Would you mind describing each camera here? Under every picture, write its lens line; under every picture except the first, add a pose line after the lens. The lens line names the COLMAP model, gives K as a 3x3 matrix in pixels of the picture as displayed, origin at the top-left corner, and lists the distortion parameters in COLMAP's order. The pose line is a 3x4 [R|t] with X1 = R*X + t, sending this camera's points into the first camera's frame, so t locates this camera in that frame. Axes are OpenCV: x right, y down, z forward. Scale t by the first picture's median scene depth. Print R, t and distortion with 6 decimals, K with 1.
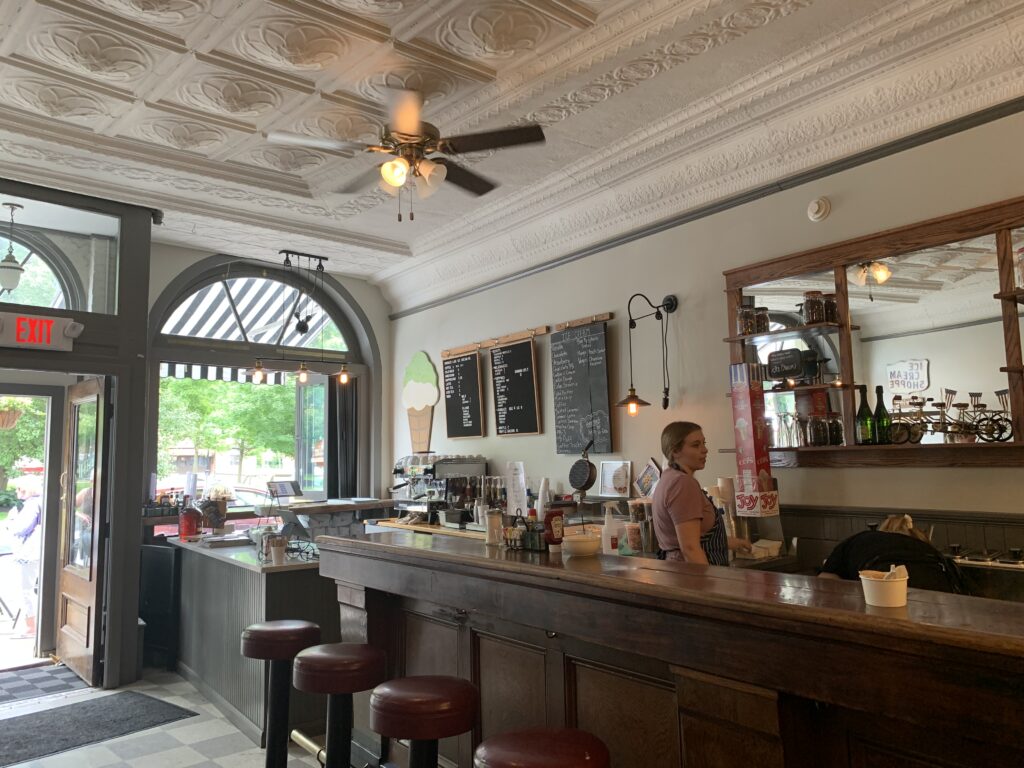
lens RADIAL K [[755.0, 0, 512.0], [0, 755.0, 384.0], [0, 0, 1]] dist [0.005731, -0.000375]
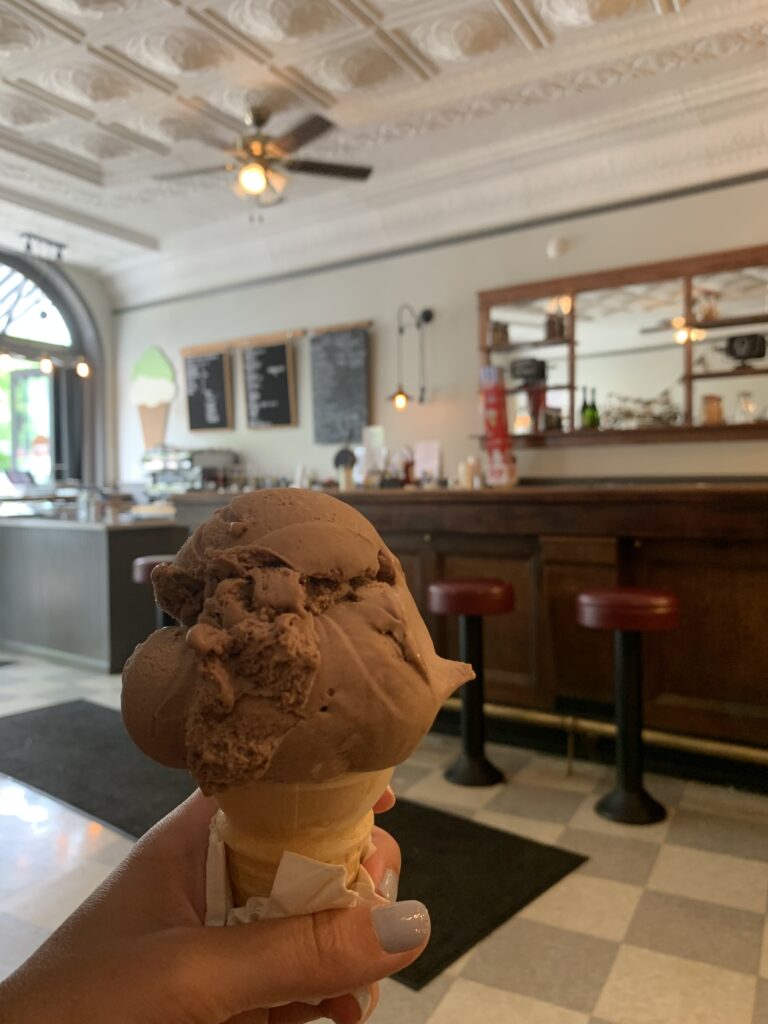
lens RADIAL K [[755.0, 0, 384.0], [0, 755.0, 512.0], [0, 0, 1]] dist [0.005731, -0.000375]
pose [[0.943132, -0.024069, 0.331547, -0.212232], [-0.026418, 0.988794, 0.146932, 0.022825], [-0.331368, -0.147335, 0.931927, -0.121020]]
